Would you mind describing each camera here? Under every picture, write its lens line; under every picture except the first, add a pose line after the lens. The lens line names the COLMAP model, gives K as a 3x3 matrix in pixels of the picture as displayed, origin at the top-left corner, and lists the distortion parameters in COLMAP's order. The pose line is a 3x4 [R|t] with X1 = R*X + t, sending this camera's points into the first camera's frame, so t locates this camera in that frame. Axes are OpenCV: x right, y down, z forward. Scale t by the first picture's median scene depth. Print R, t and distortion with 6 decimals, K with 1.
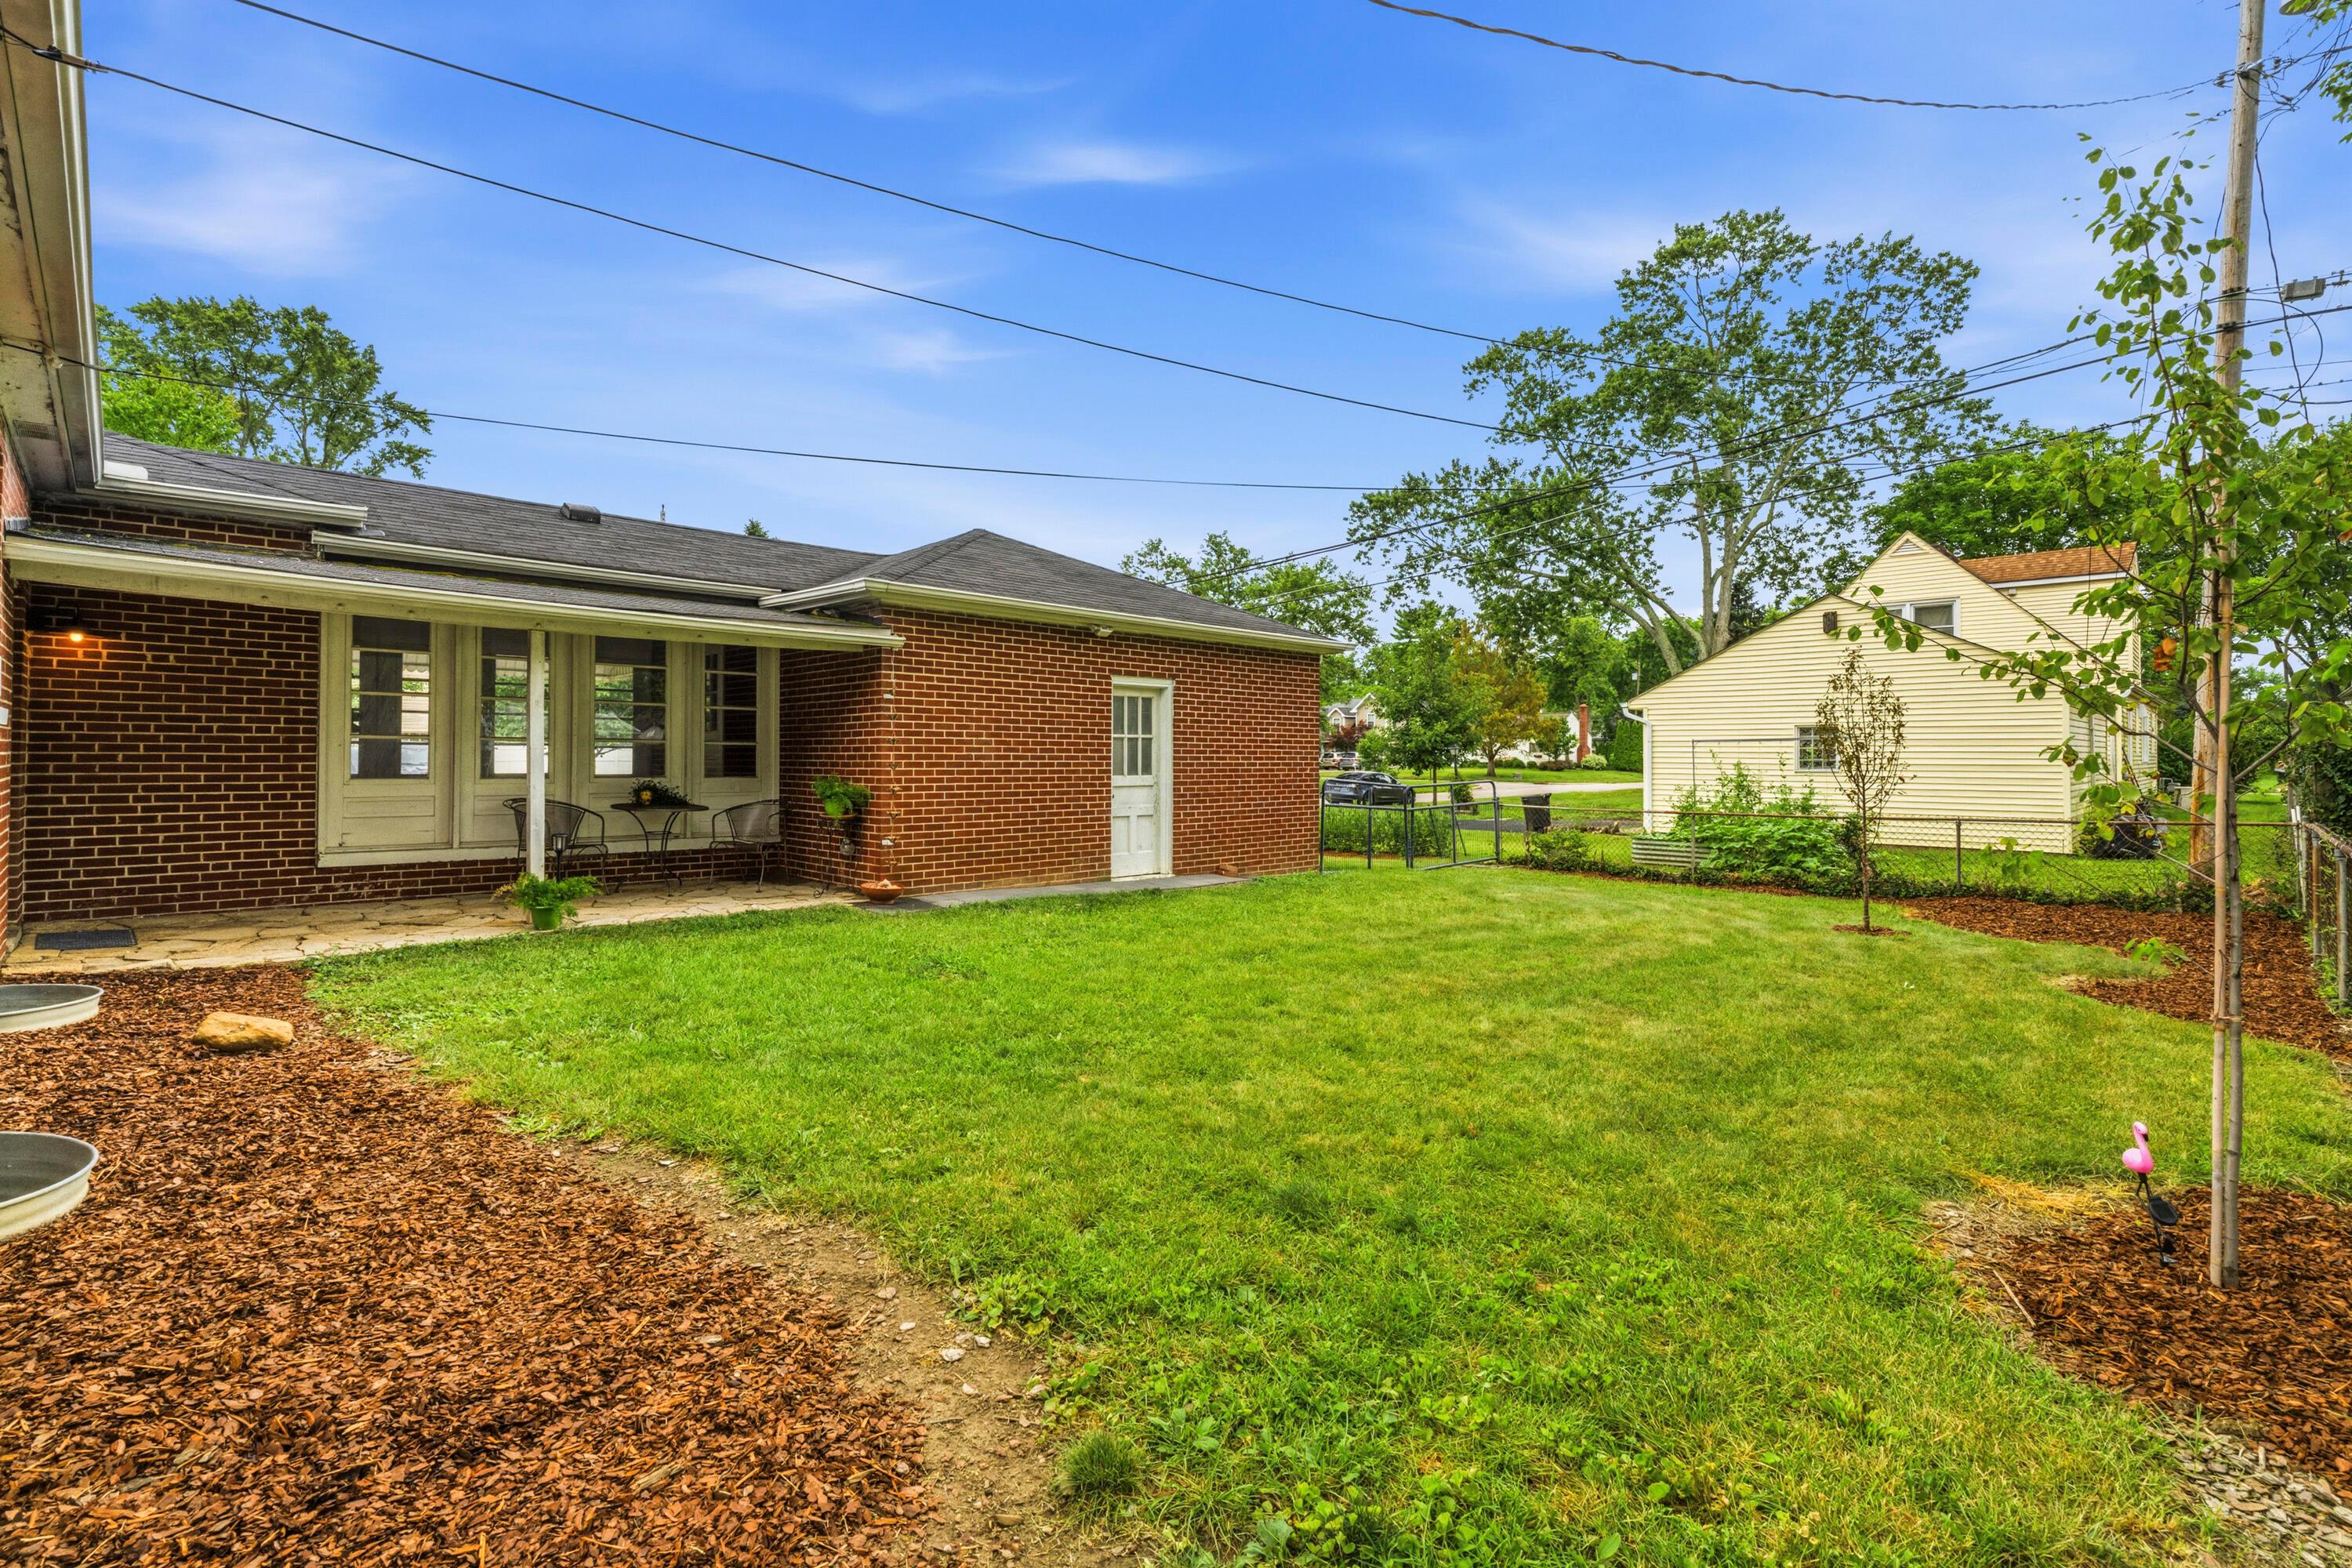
lens RADIAL K [[1059.1, 0, 1164.5], [0, 1059.1, 779.3], [0, 0, 1]] dist [-0.000785, 0.000642]
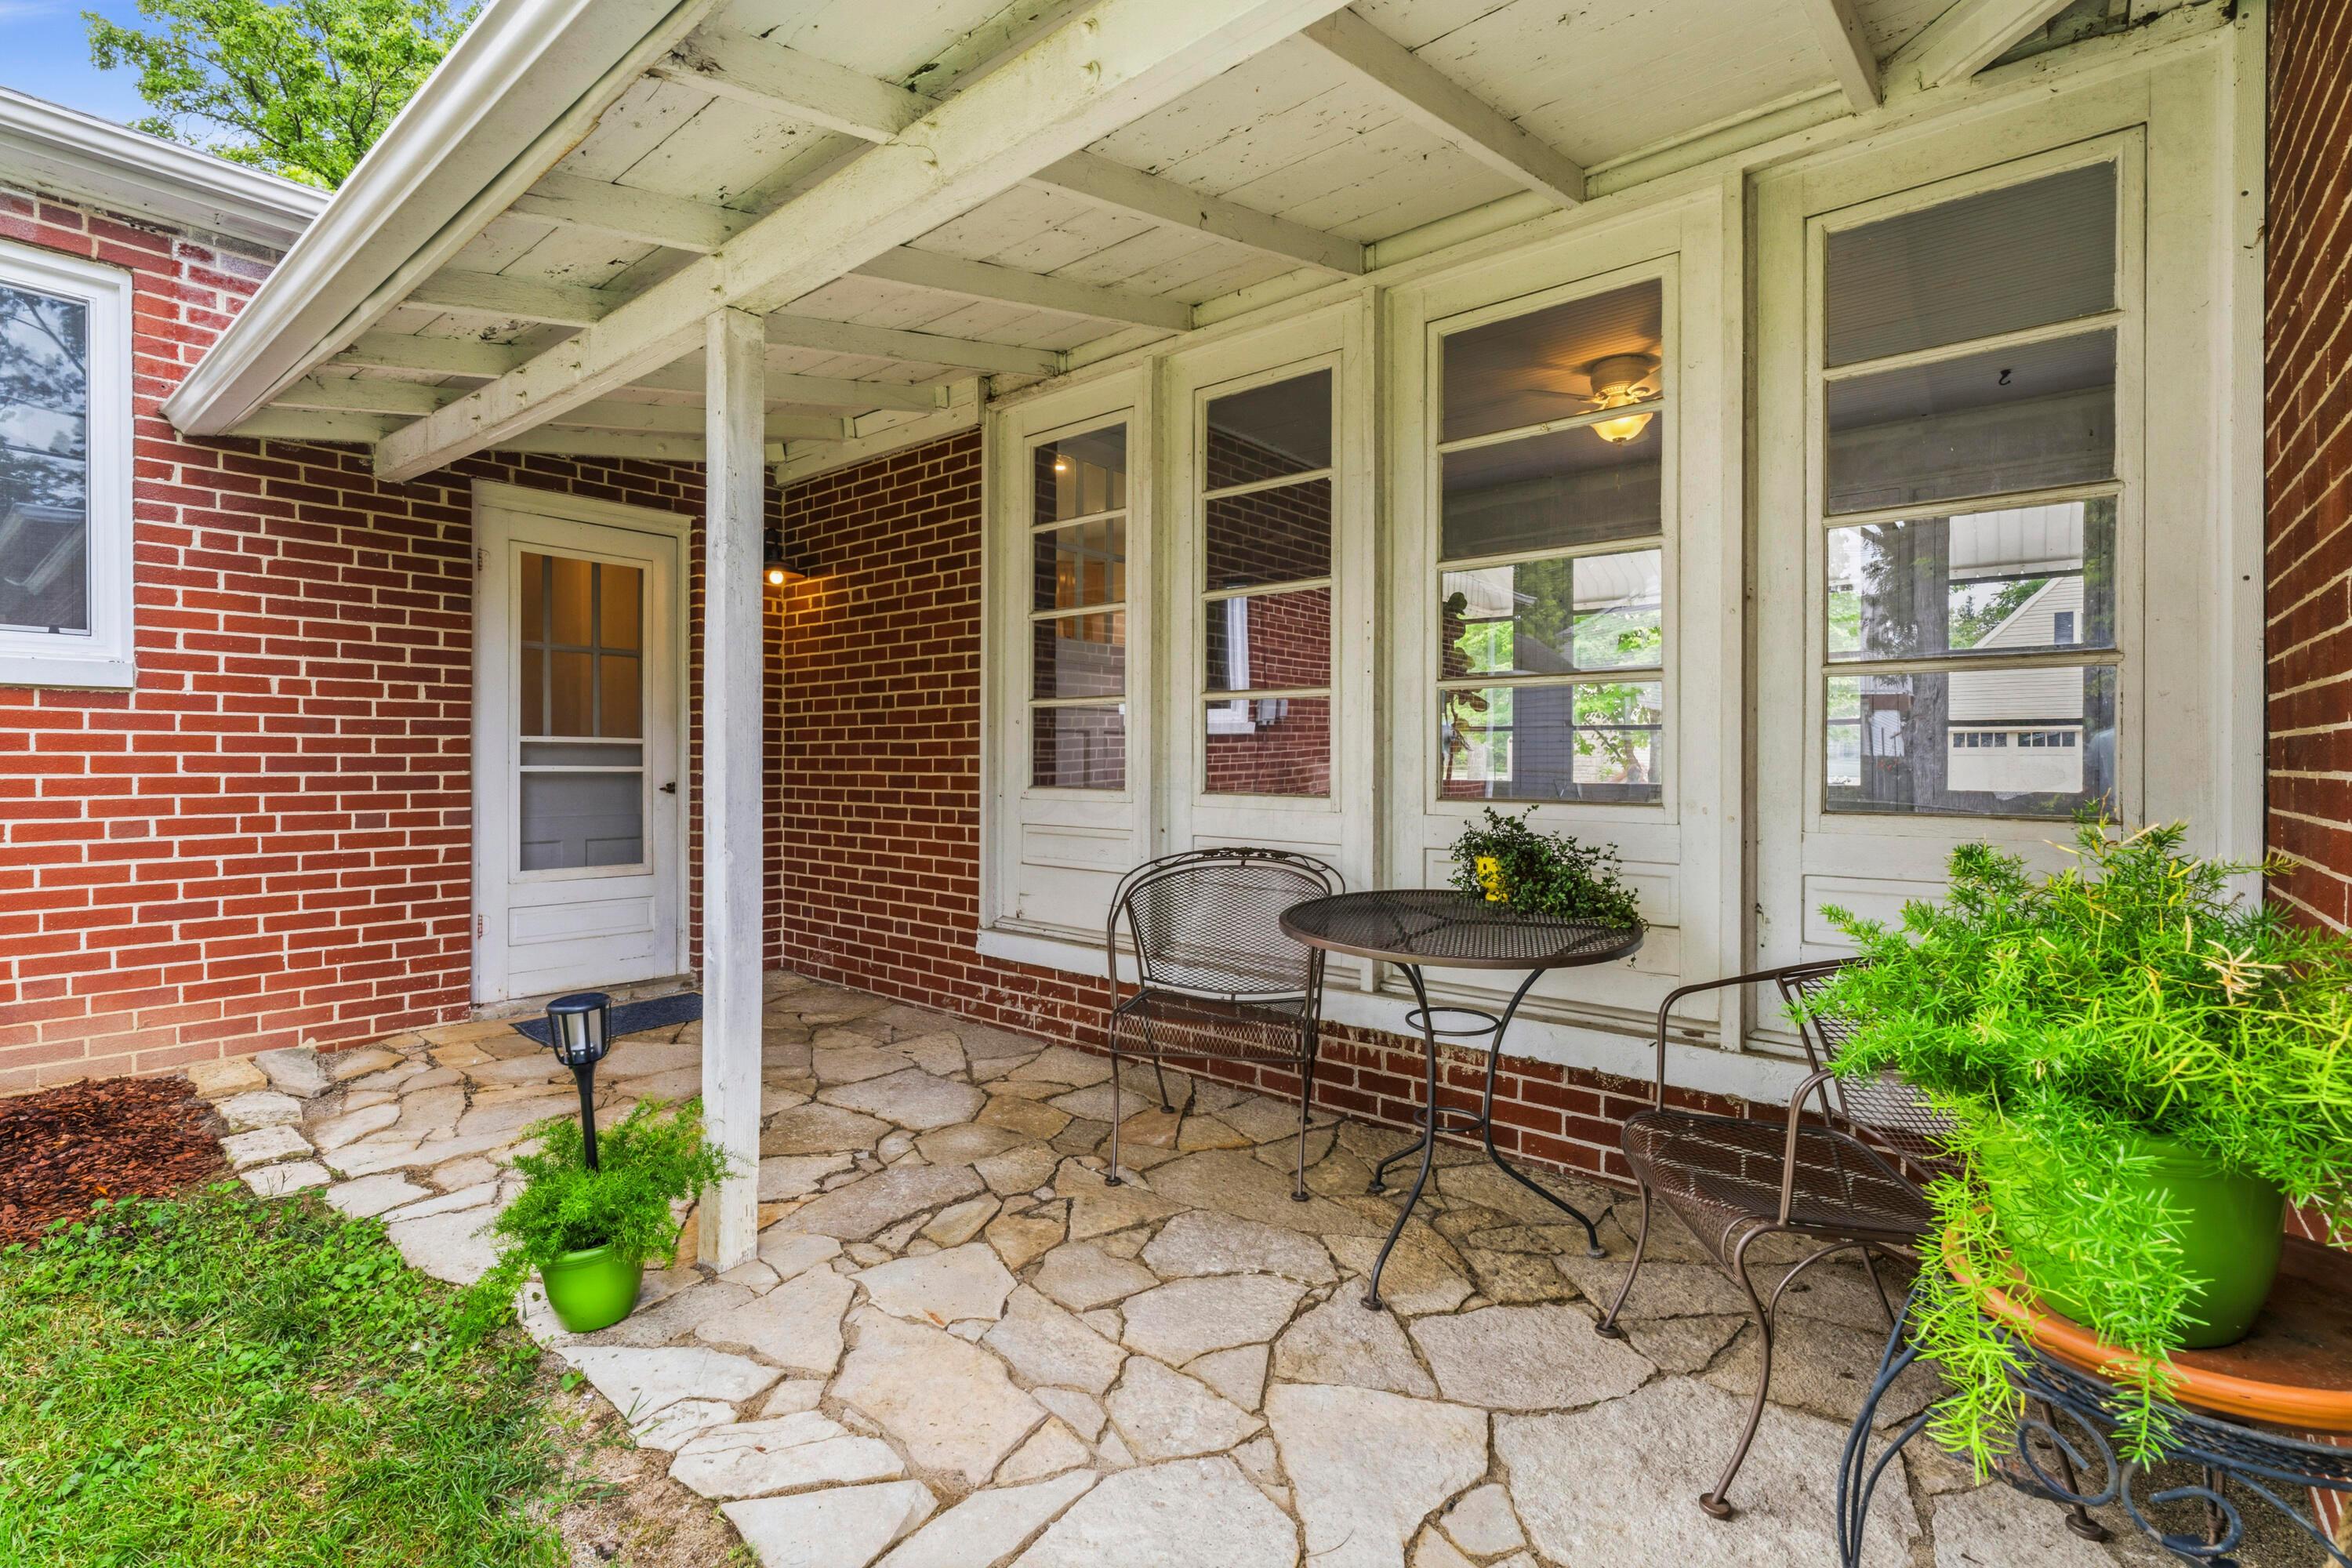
lens RADIAL K [[1059.1, 0, 1164.5], [0, 1059.1, 779.3], [0, 0, 1]] dist [-0.000785, 0.000642]
pose [[0.089535, 0.015479, -0.995863, -0.261155], [-0.021177, 0.999683, 0.013635, -0.013322], [0.995758, 0.019868, 0.089835, 1.038350]]
